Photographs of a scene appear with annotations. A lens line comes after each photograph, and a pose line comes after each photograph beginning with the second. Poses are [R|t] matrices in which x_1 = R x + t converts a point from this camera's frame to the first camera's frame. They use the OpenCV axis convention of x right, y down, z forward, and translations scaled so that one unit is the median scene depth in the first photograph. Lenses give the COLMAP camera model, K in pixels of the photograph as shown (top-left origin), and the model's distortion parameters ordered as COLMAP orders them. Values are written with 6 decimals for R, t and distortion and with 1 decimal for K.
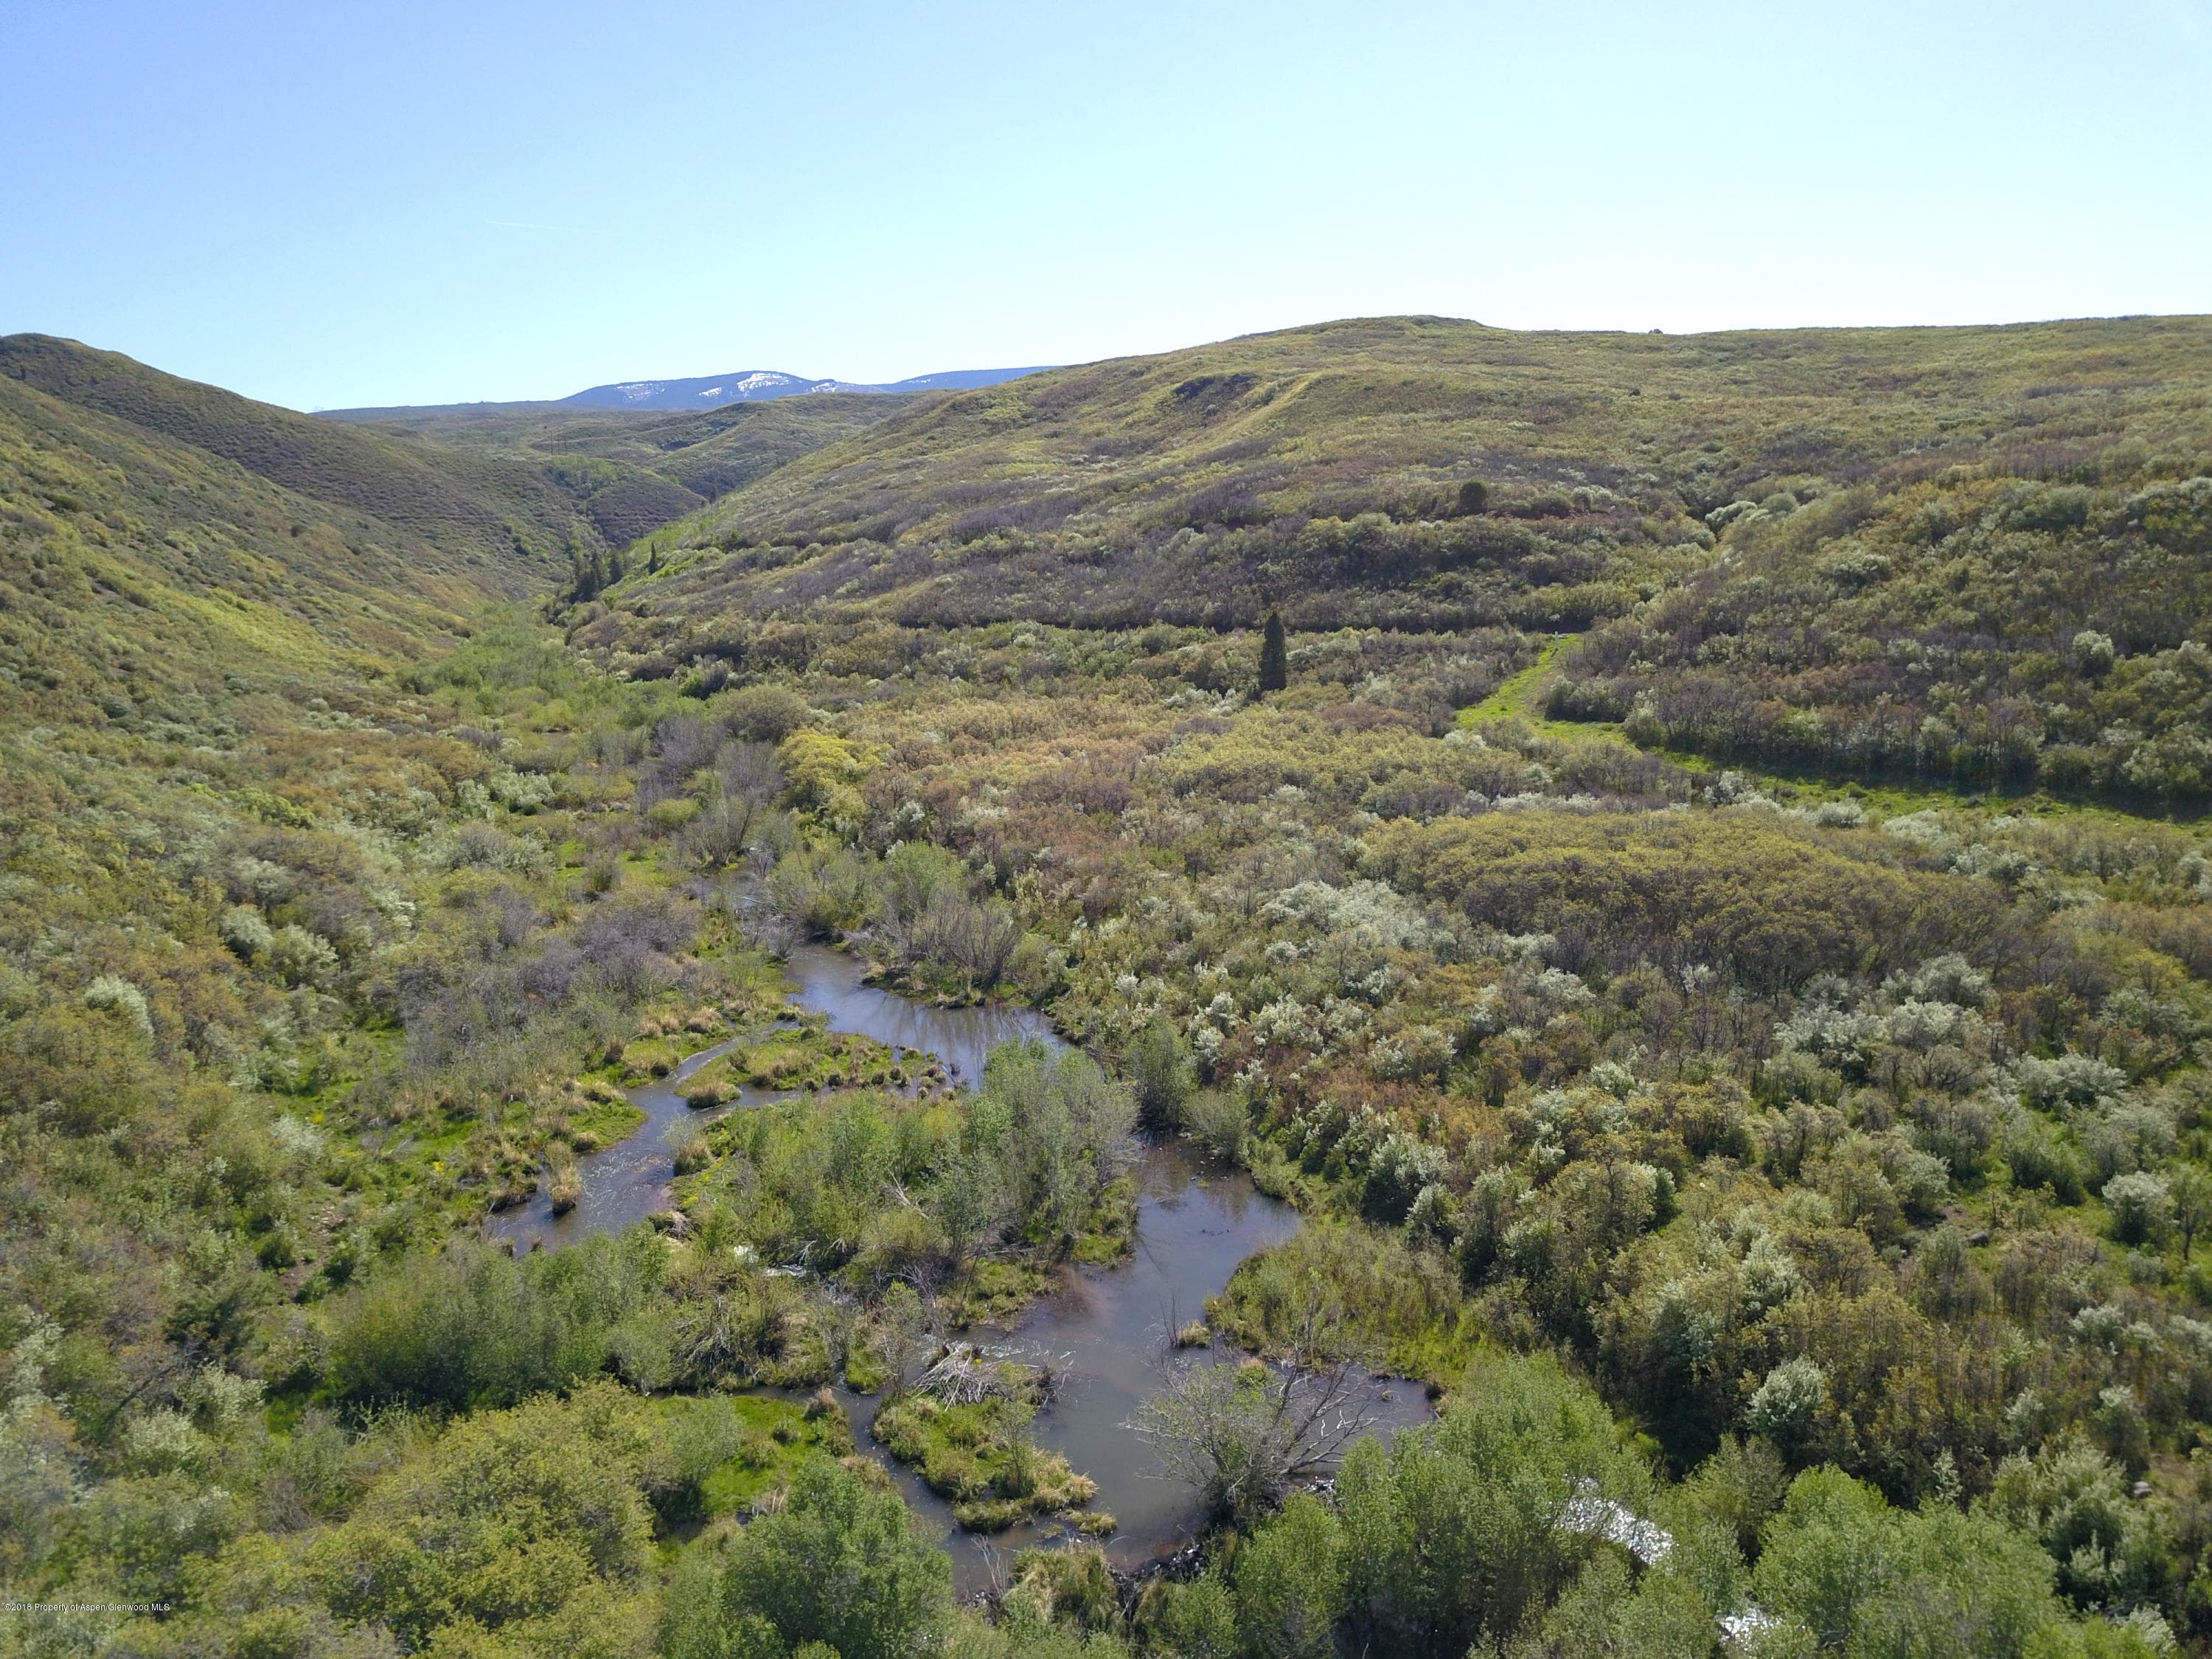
lens RADIAL K [[1678.1, 0, 1099.7], [0, 1678.1, 842.3], [0, 0, 1]] dist [0.010366, -0.007530]
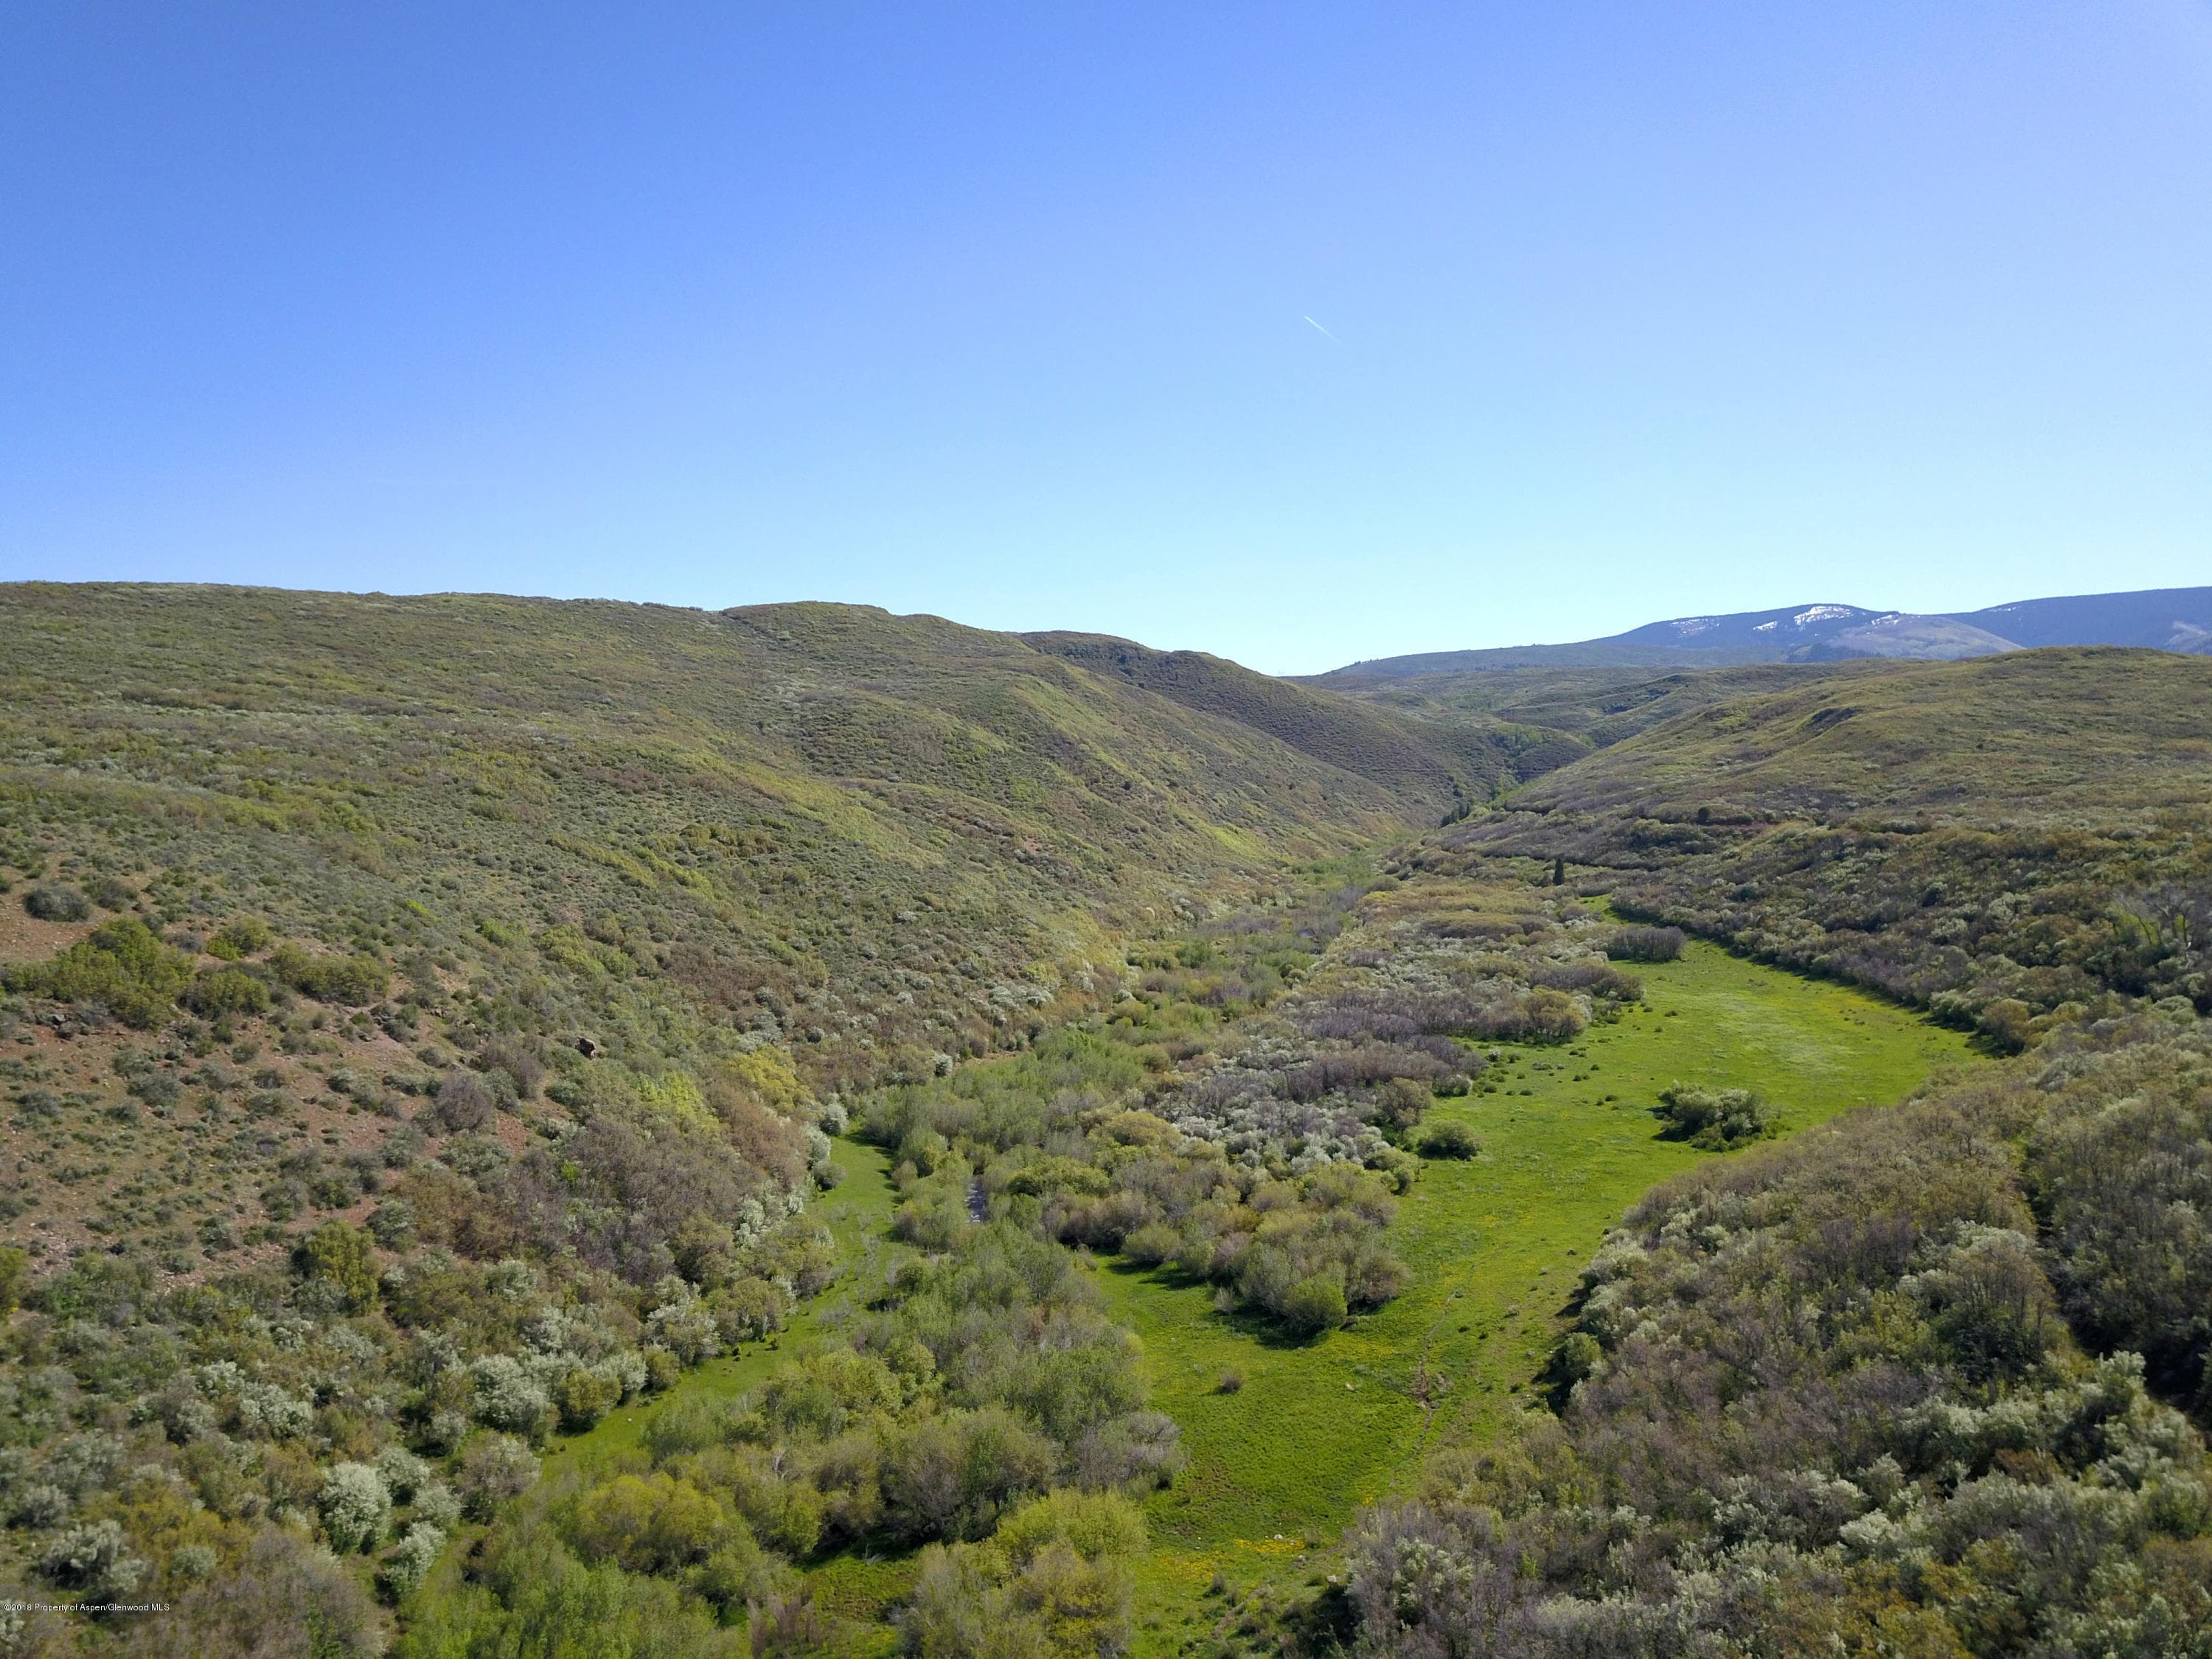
lens RADIAL K [[1678.1, 0, 1103.3], [0, 1678.1, 852.3], [0, 0, 1]] dist [0.010366, -0.007530]
pose [[0.823303, 0.052499, -0.565169, 0.216395], [-0.123115, 0.988526, -0.087520, 0.036675], [0.554090, 0.141636, 0.820319, -0.328389]]
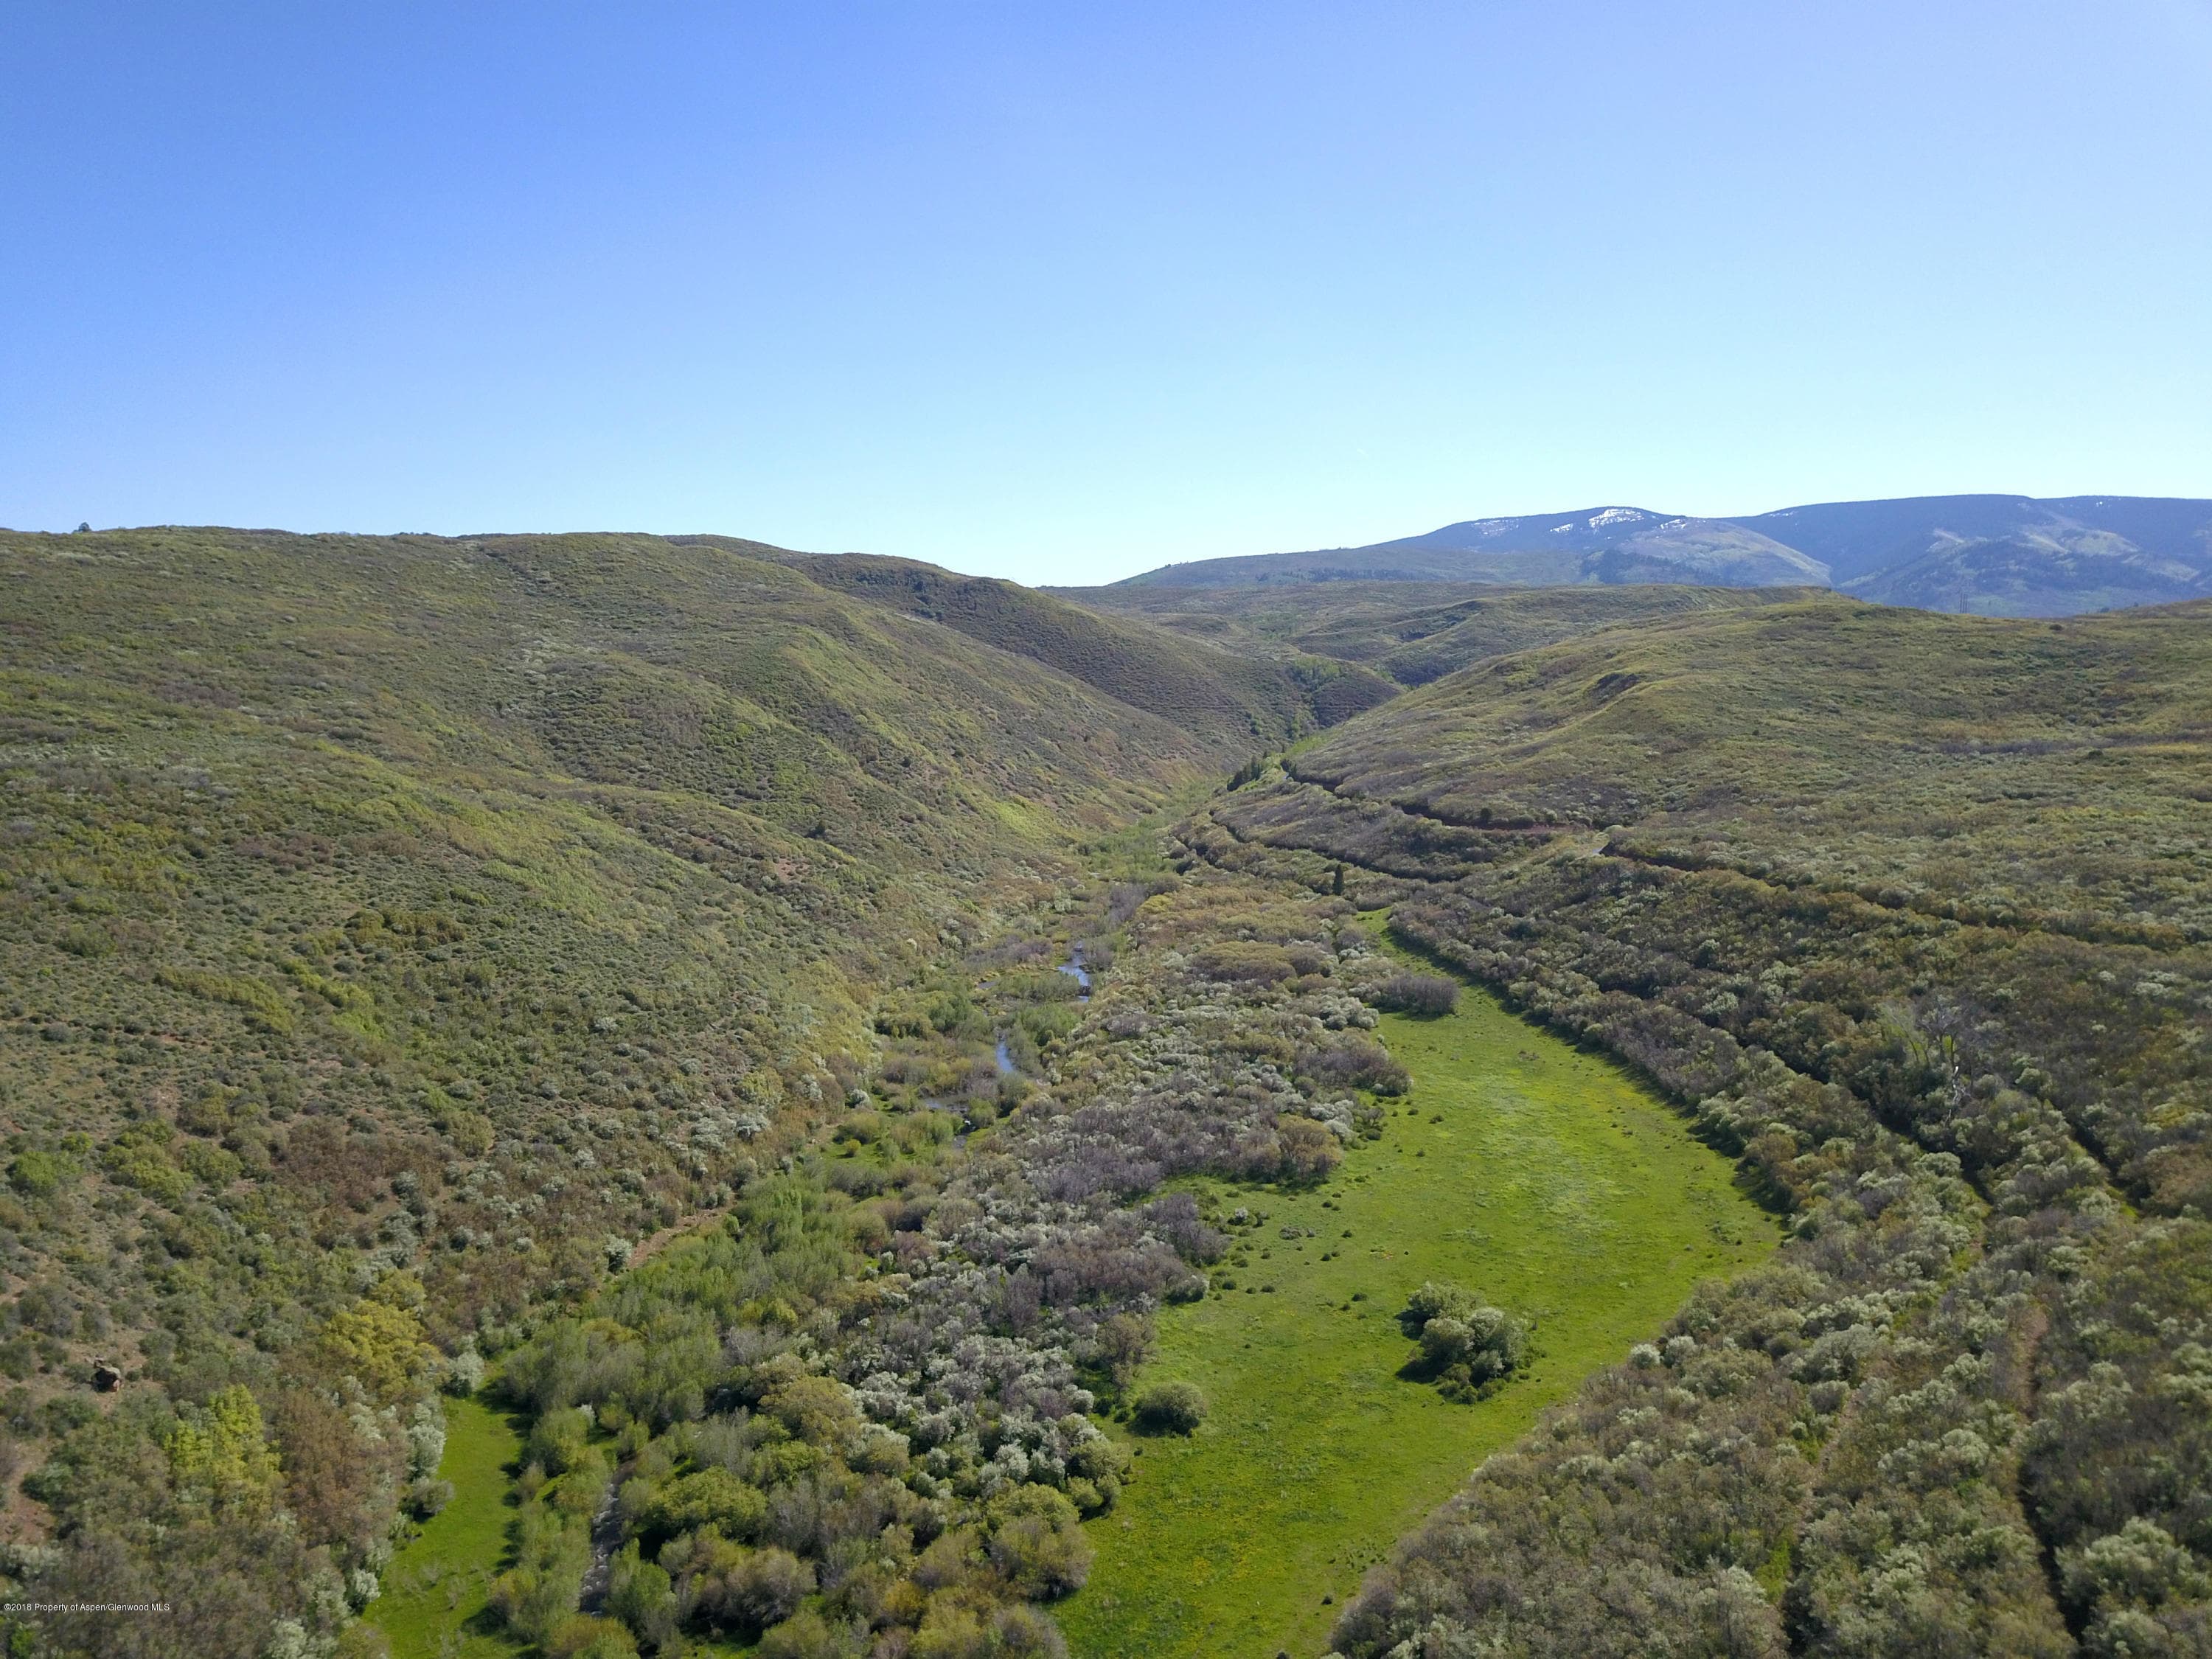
lens RADIAL K [[1678.1, 0, 1104.2], [0, 1678.1, 841.6], [0, 0, 1]] dist [0.010366, -0.007530]
pose [[0.880990, 0.075140, -0.467130, 0.210521], [-0.108214, 0.993139, -0.044335, -0.004523], [0.460594, 0.089609, 0.883076, -0.298970]]
